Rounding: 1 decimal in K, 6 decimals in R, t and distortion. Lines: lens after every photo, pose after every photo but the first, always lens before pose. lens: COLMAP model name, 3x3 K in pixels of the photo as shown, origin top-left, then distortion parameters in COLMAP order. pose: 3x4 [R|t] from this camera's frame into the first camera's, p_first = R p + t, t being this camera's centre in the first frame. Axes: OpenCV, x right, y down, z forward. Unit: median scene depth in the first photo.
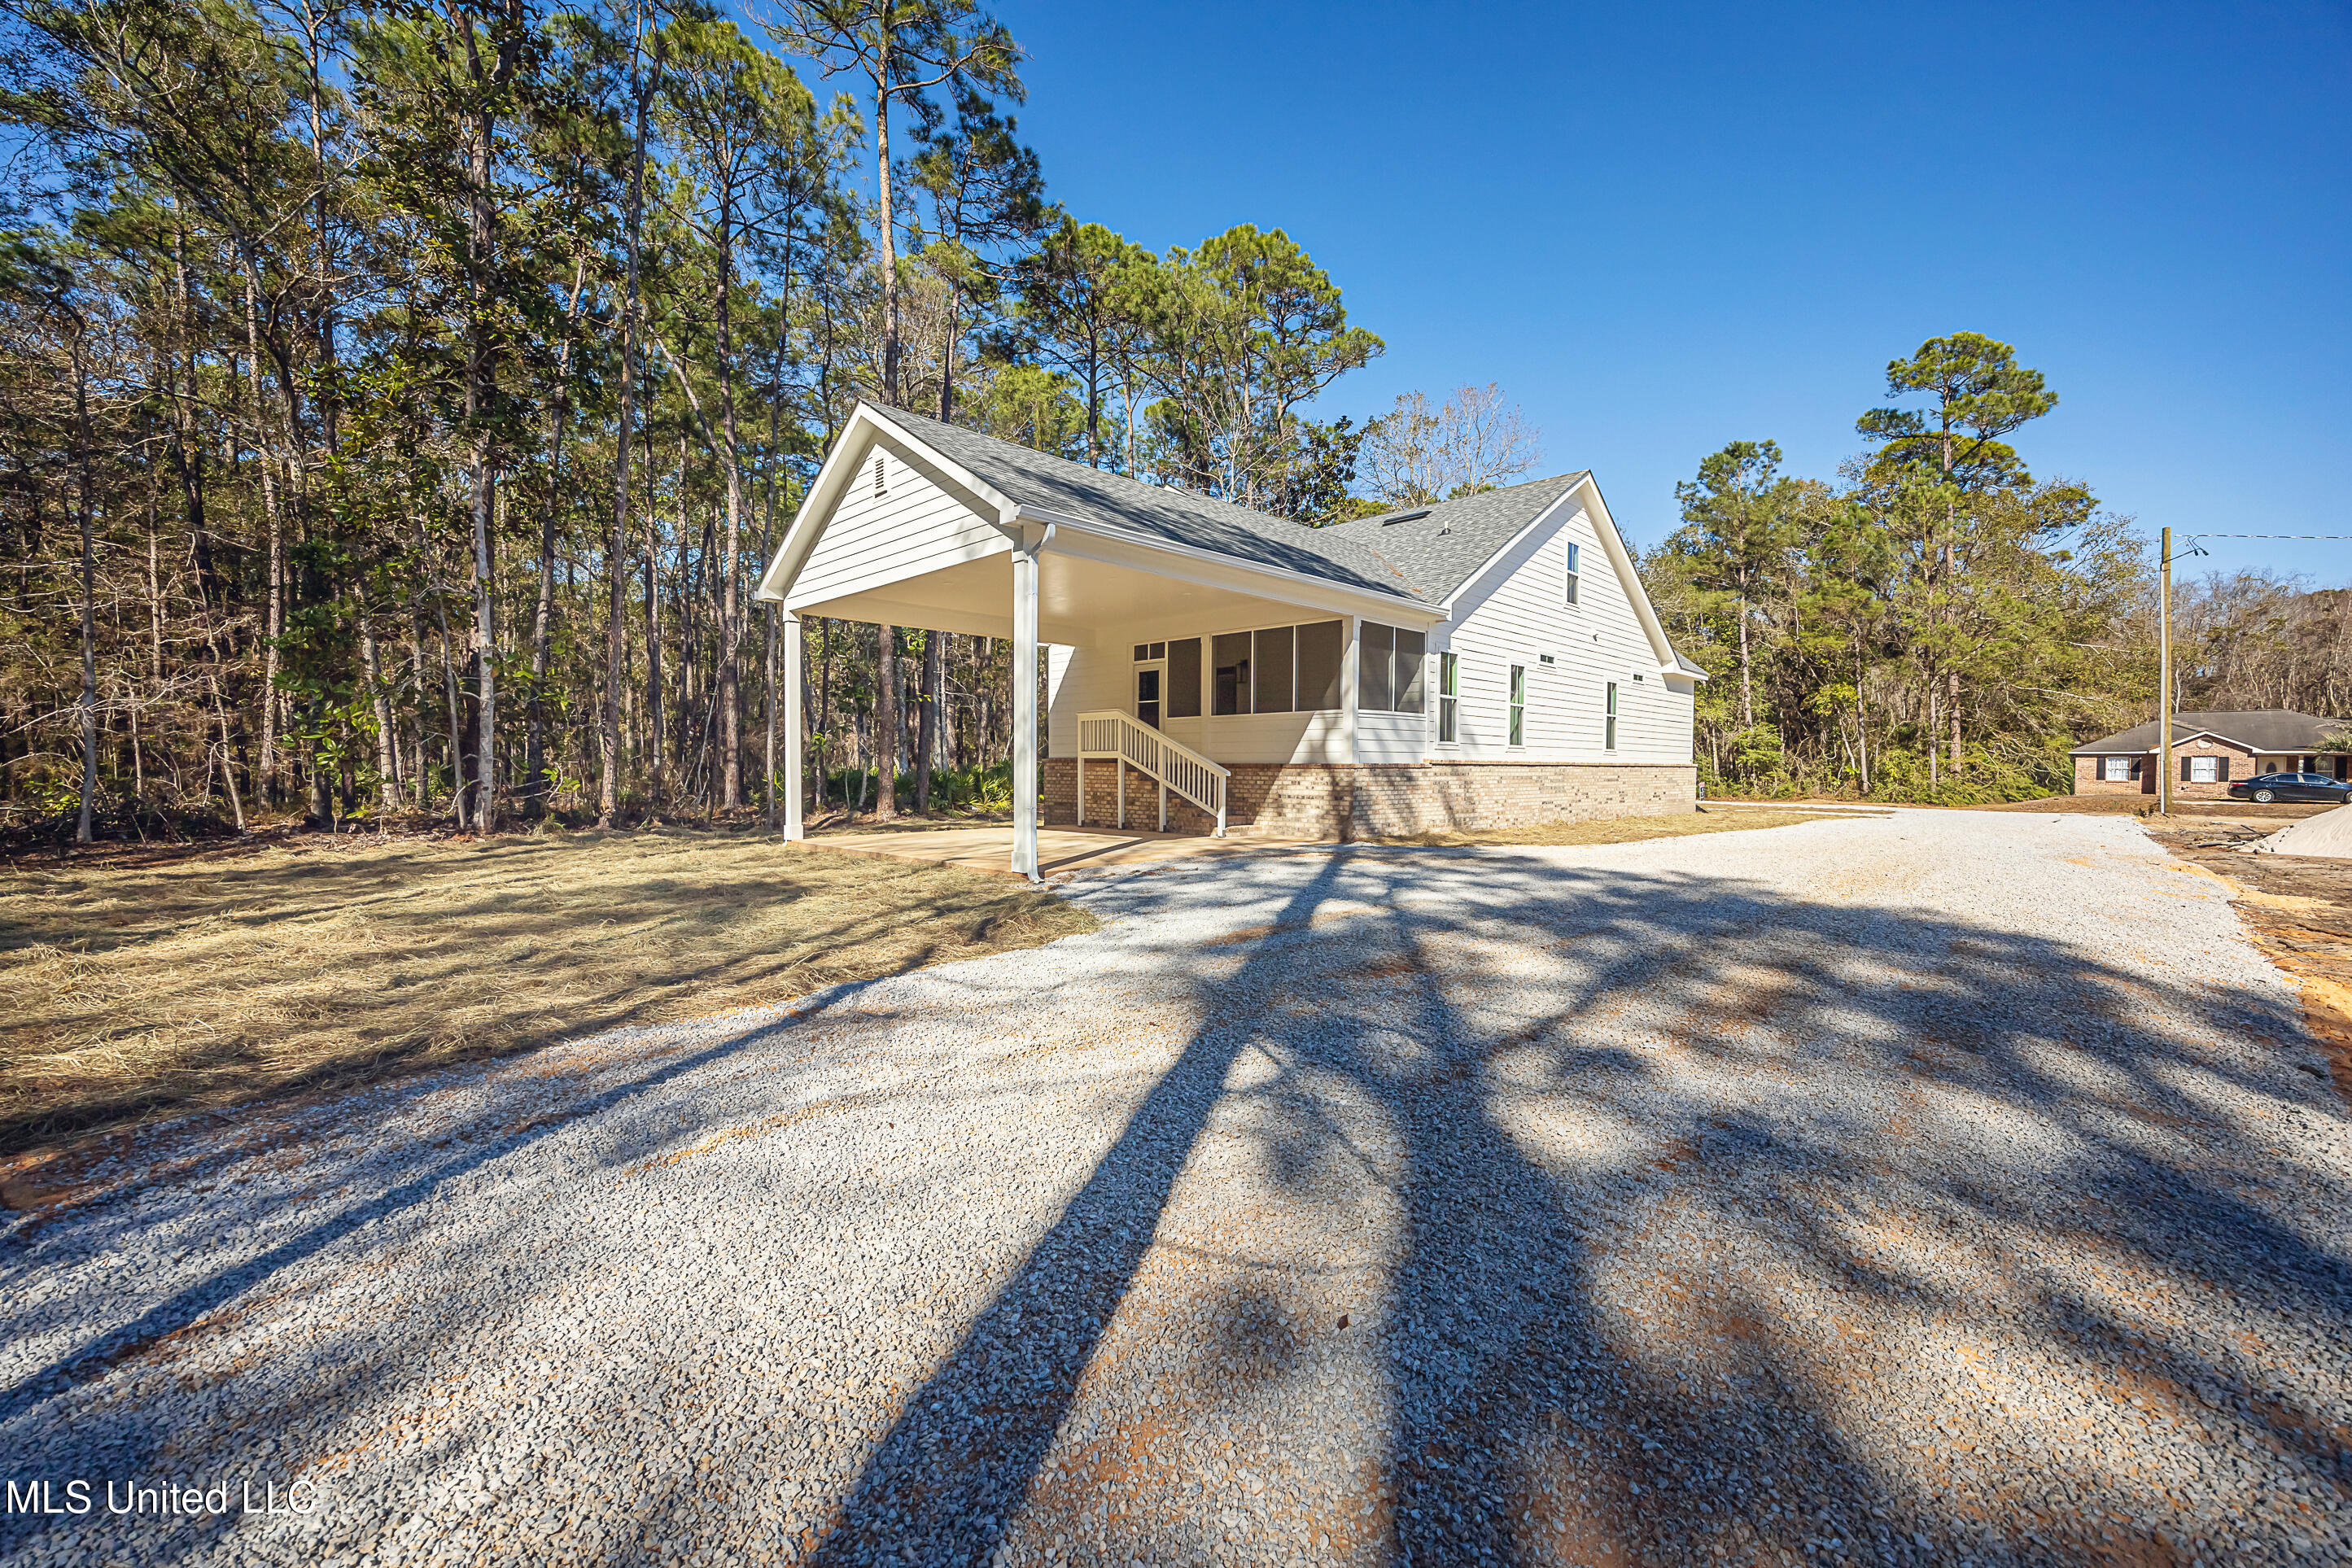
lens RADIAL K [[978.6, 0, 1181.1], [0, 978.6, 780.1], [0, 0, 1]] dist [-0.003388, 0.000474]
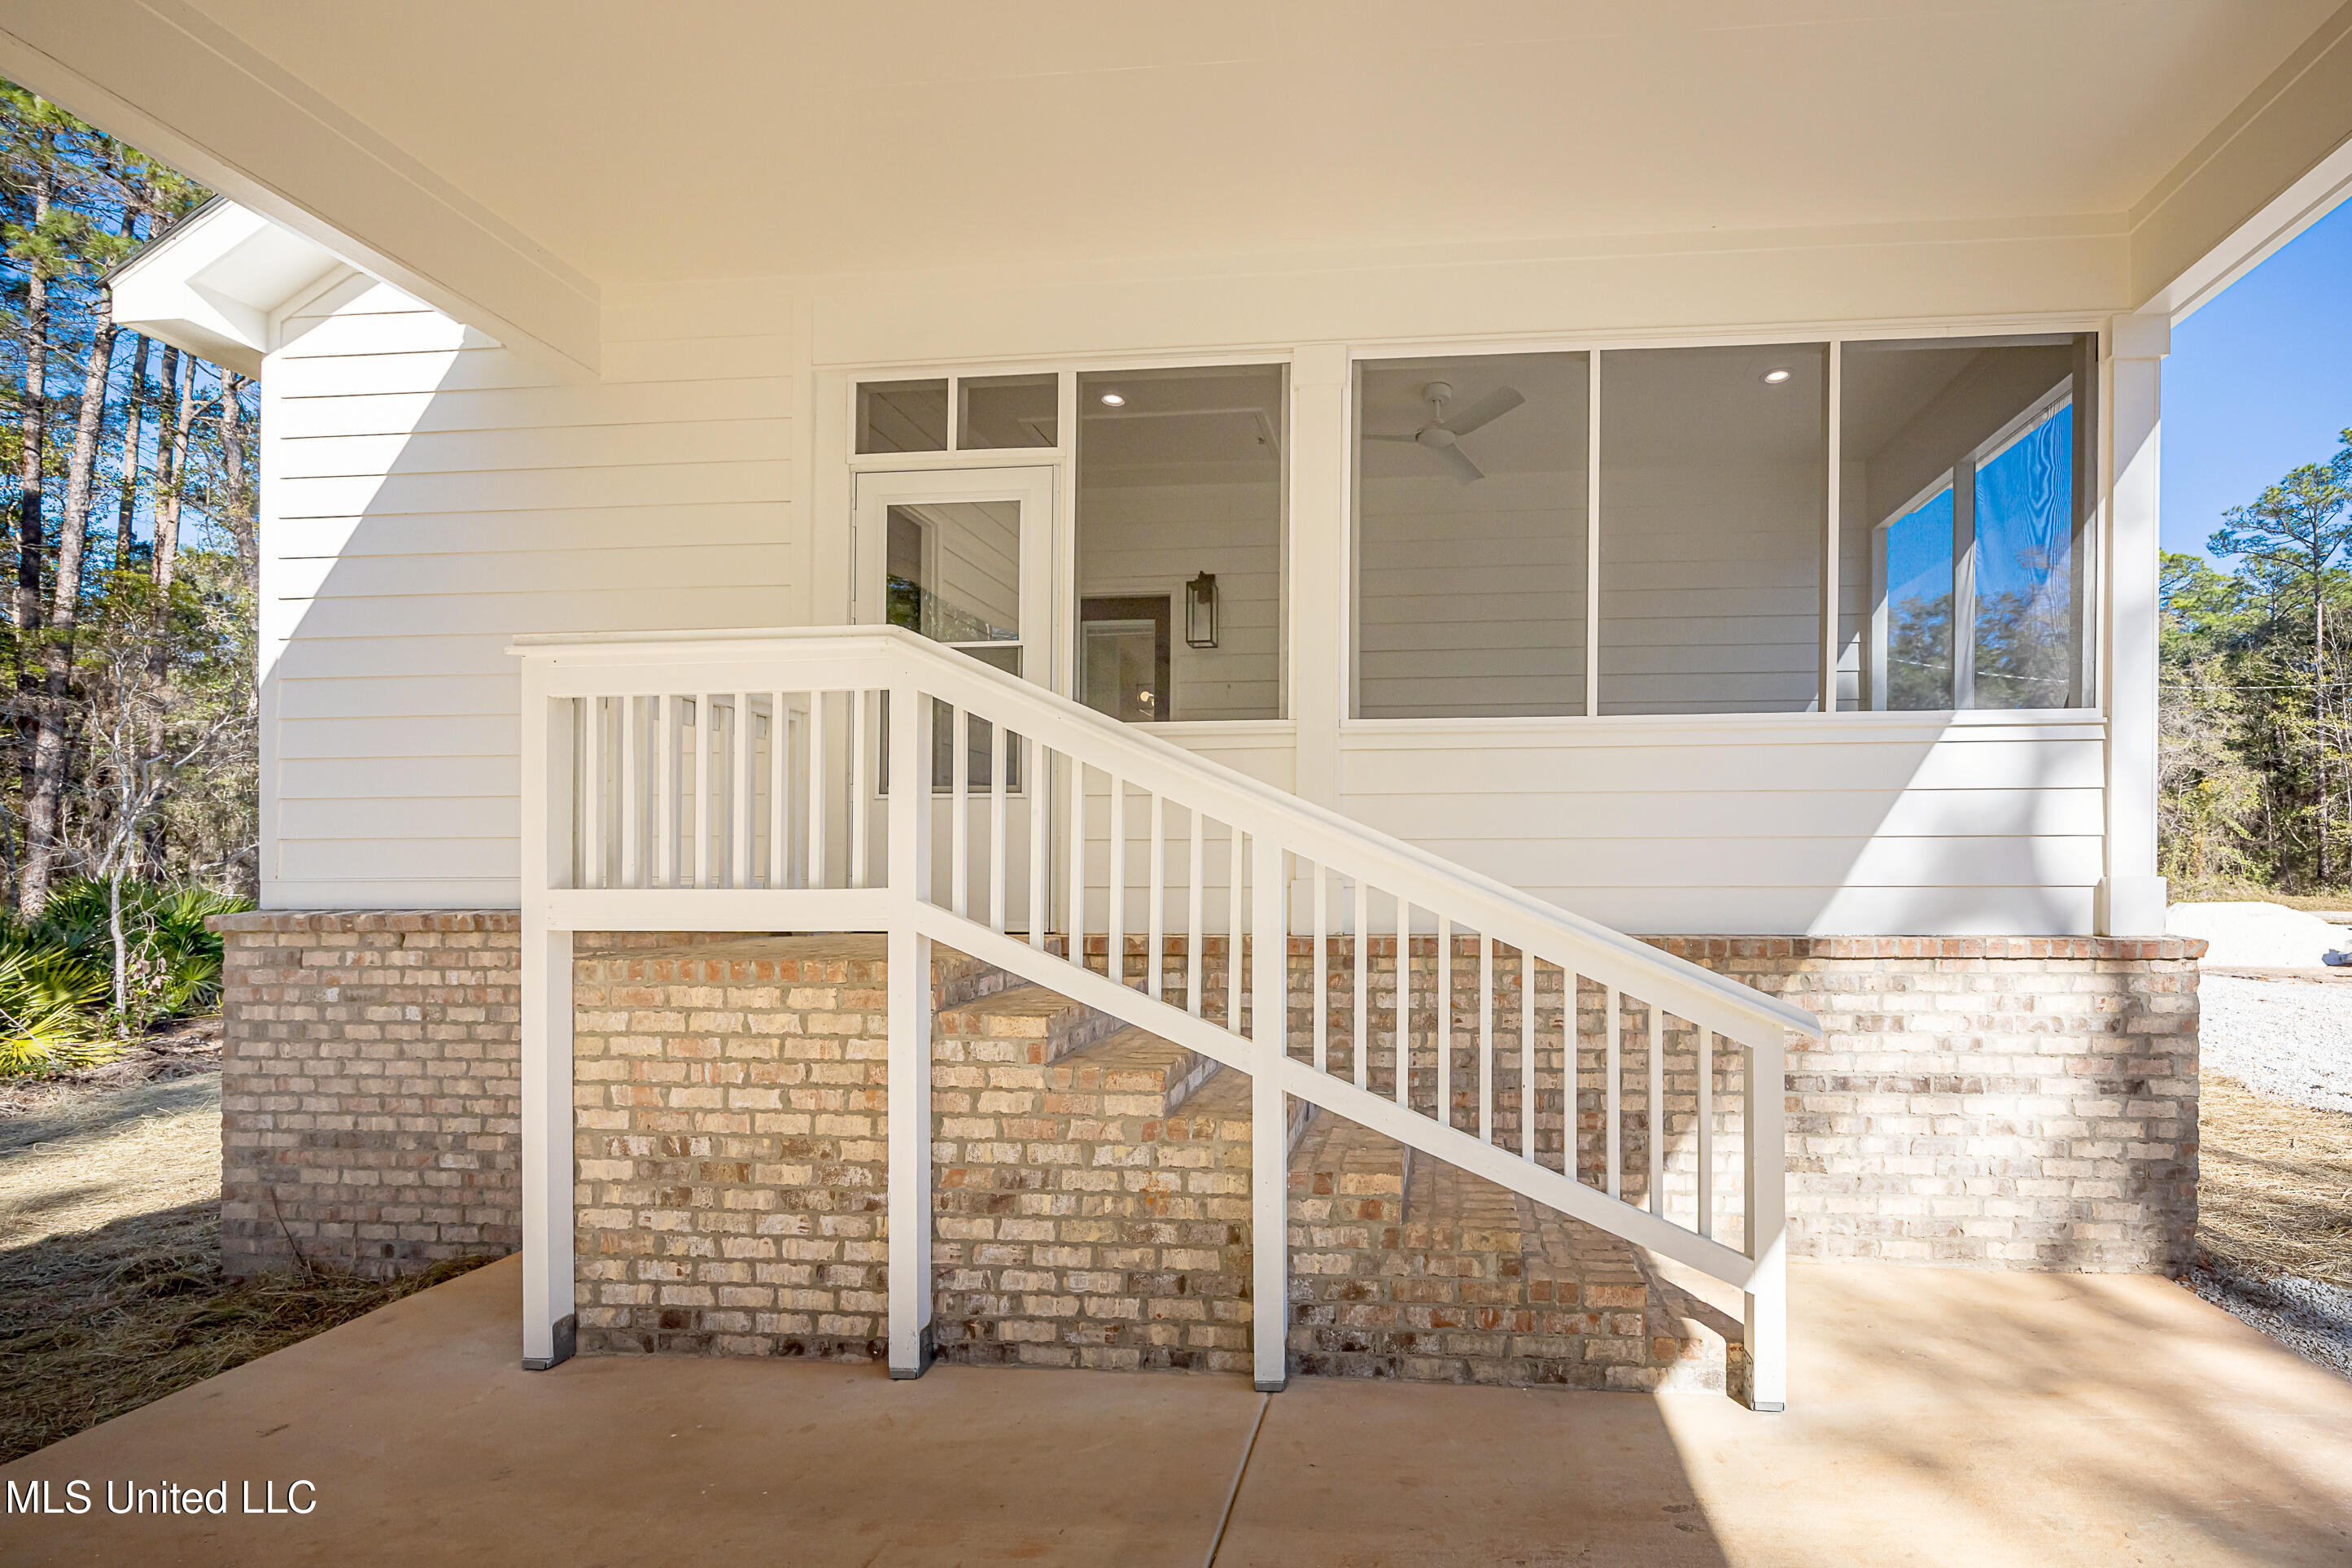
lens RADIAL K [[673.9, 0, 1177.9], [0, 673.9, 785.6], [0, 0, 1]] dist [0.000172, 0.000003]
pose [[0.728324, -0.003002, 0.685226, -0.110201], [0.010090, 0.999929, -0.006344, -0.047716], [-0.685158, 0.011534, 0.728303, 0.918530]]
